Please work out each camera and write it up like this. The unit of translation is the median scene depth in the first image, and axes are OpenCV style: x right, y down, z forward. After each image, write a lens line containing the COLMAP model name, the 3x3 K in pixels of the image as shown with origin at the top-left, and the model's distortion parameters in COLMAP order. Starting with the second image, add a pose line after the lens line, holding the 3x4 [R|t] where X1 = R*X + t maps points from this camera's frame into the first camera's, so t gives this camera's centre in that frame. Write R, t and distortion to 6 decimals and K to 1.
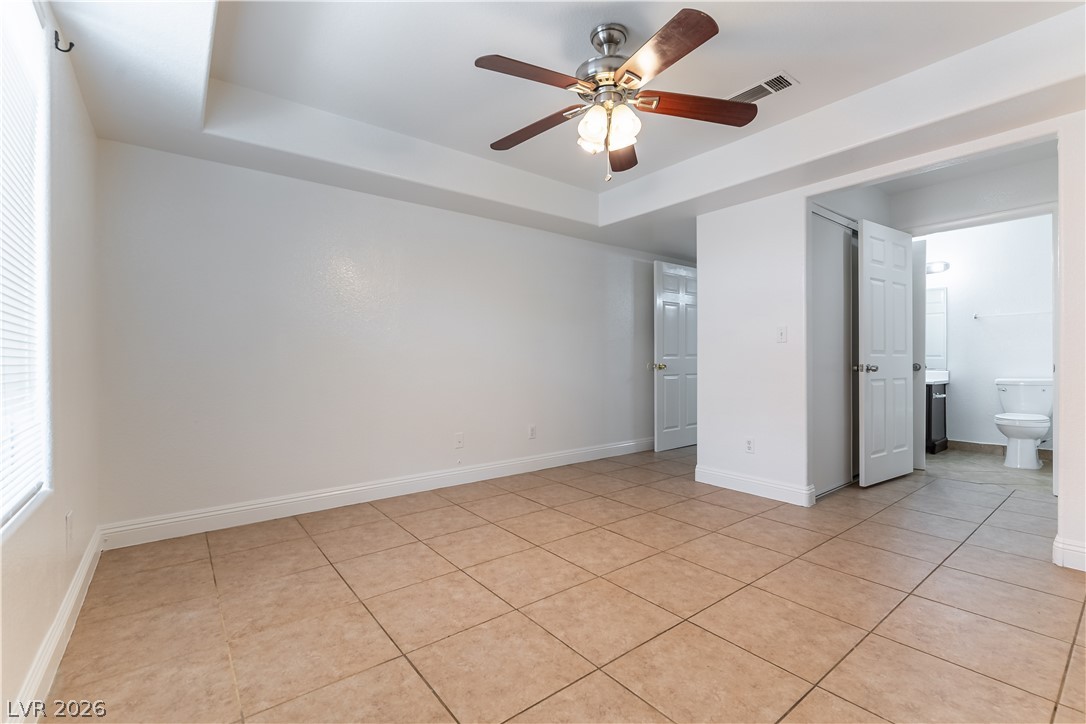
lens RADIAL K [[471.4, 0, 546.8], [0, 471.4, 363.9], [0, 0, 1]] dist [-0.000988, 0.000064]
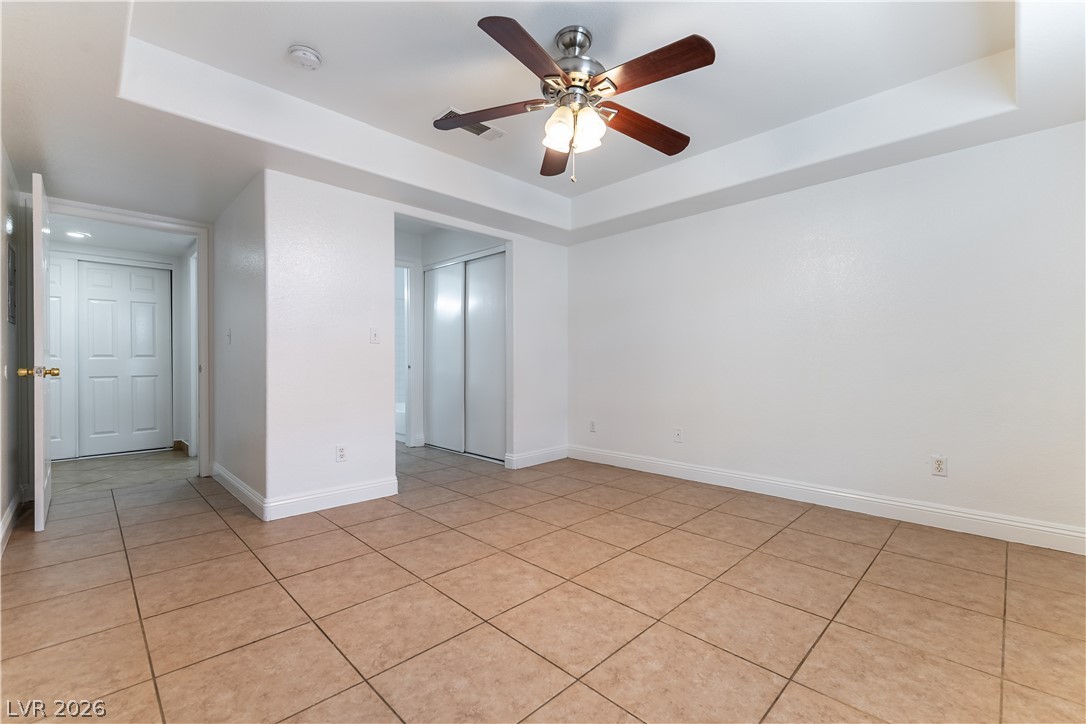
lens RADIAL K [[468.2, 0, 543.0], [0, 468.2, 362.0], [0, 0, 1]] dist [0.001178, -0.000081]
pose [[-0.110072, 0.003165, 0.993919, -0.773288], [0.006954, 0.999973, -0.002414, 0.000735], [-0.993899, 0.006646, -0.110091, 1.052621]]
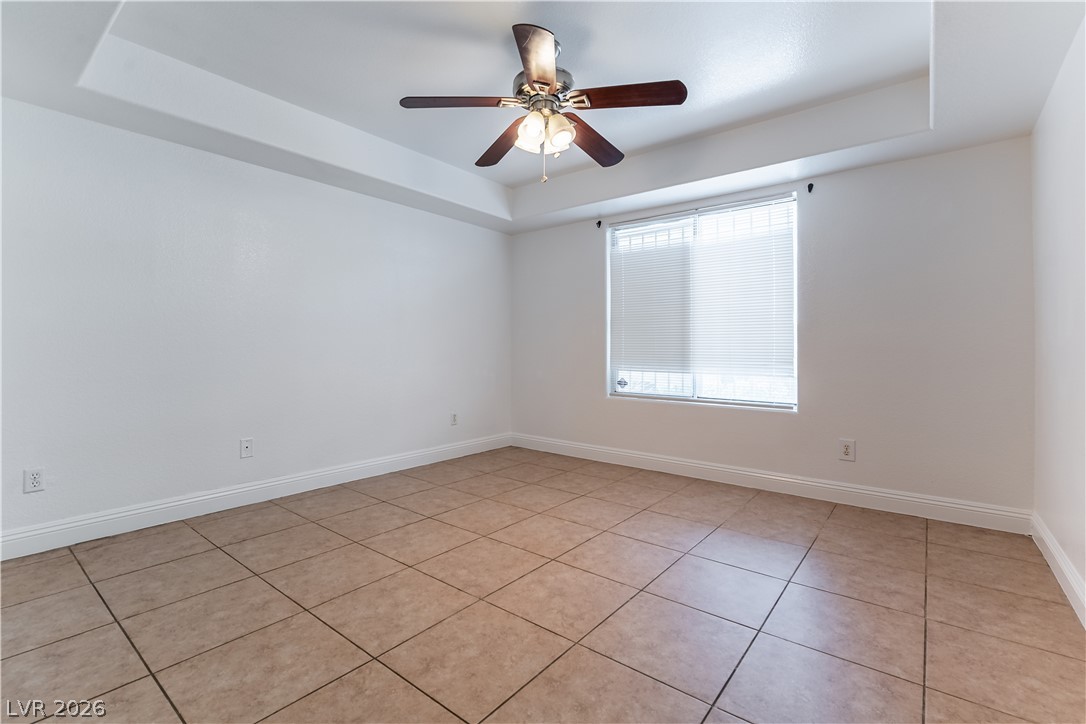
lens RADIAL K [[480.5, 0, 555.2], [0, 480.5, 366.3], [0, 0, 1]] dist [-0.000834, -0.001086]
pose [[-0.971383, 0.007474, -0.237400, 0.321303], [-0.001511, 0.999290, 0.037645, -0.010062], [0.237513, 0.036927, -0.970682, 1.826008]]
